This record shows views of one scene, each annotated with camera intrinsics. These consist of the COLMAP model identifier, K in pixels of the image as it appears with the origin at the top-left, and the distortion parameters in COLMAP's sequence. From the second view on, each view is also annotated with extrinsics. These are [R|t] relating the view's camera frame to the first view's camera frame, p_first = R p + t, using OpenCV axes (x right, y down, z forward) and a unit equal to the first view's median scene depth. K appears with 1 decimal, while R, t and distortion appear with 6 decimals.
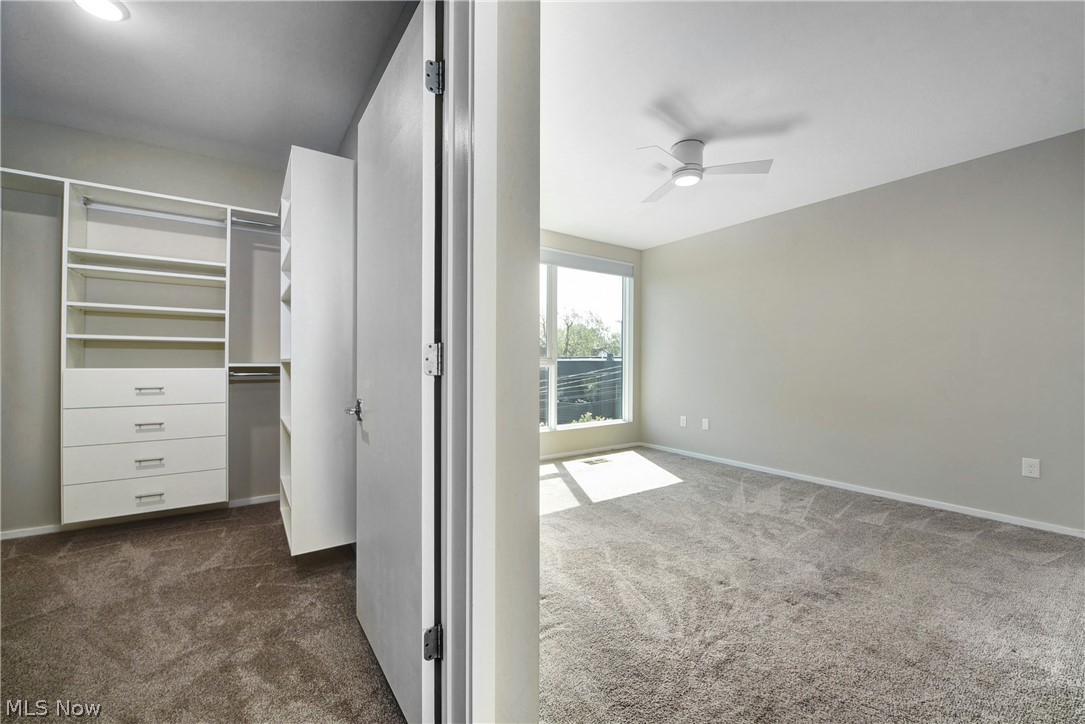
lens RADIAL K [[435.3, 0, 547.0], [0, 435.3, 362.2], [0, 0, 1]] dist [-0.000765, -0.003409]
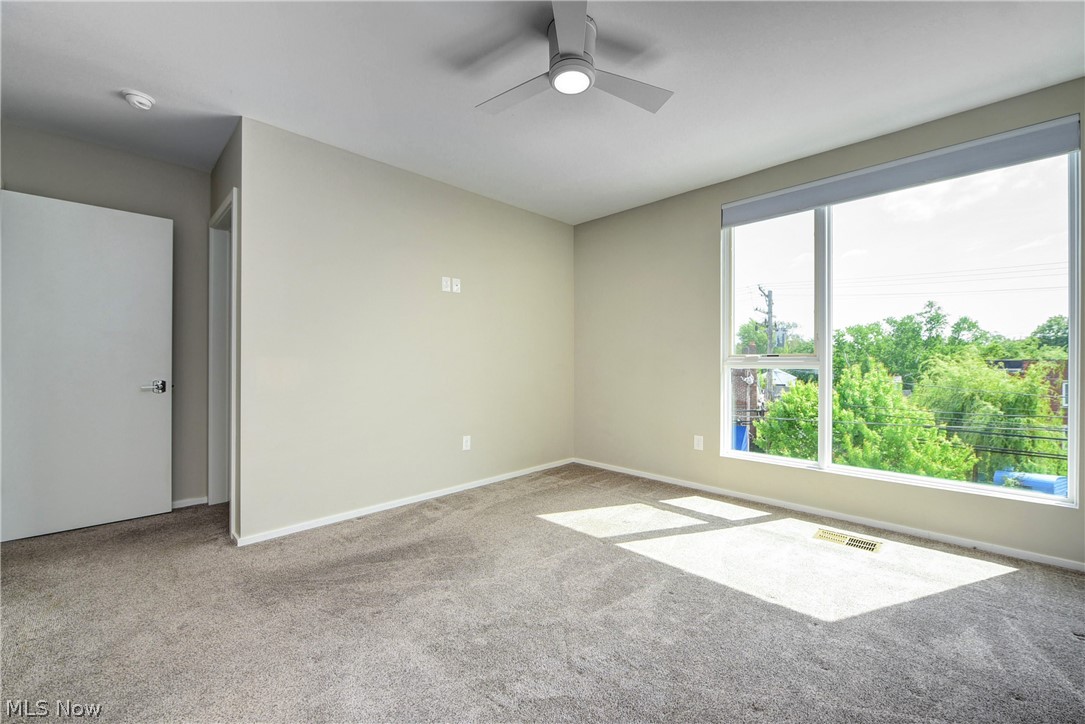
lens RADIAL K [[435.3, 0, 547.0], [0, 435.3, 362.2], [0, 0, 1]] dist [-0.000765, -0.003409]
pose [[0.180898, -0.002185, -0.983499, 0.830206], [0.001228, 0.999997, -0.001996, 0.002422], [0.983501, -0.000846, 0.180900, 0.735888]]
